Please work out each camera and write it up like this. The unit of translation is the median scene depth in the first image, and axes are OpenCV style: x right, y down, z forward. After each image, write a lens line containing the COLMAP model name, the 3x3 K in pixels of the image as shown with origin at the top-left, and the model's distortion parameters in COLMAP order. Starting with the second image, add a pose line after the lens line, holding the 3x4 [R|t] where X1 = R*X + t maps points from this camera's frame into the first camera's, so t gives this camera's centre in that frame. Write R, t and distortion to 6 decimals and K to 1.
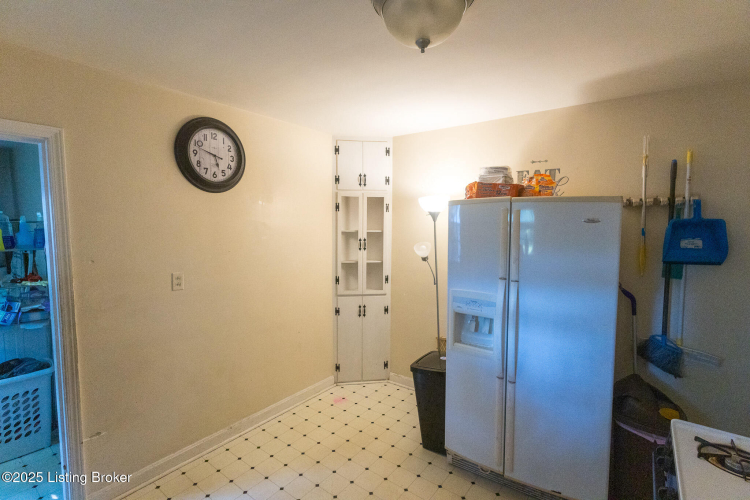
lens RADIAL K [[361.0, 0, 373.5], [0, 361.0, 246.3], [0, 0, 1]] dist [0.002834, 0.000746]
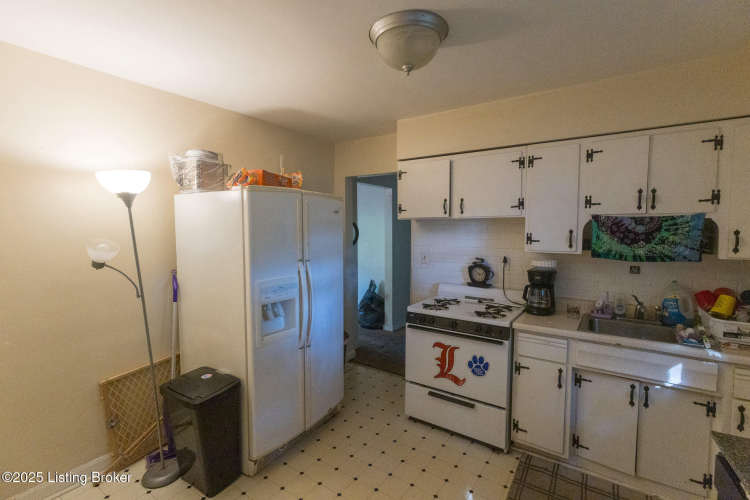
lens RADIAL K [[361.0, 0, 380.7], [0, 361.0, 249.0], [0, 0, 1]] dist [0.002834, 0.000746]
pose [[-0.079939, -0.060508, 0.994962, -0.742528], [0.068607, 0.995455, 0.066050, -0.003717], [-0.994436, 0.073542, -0.075425, 0.772820]]
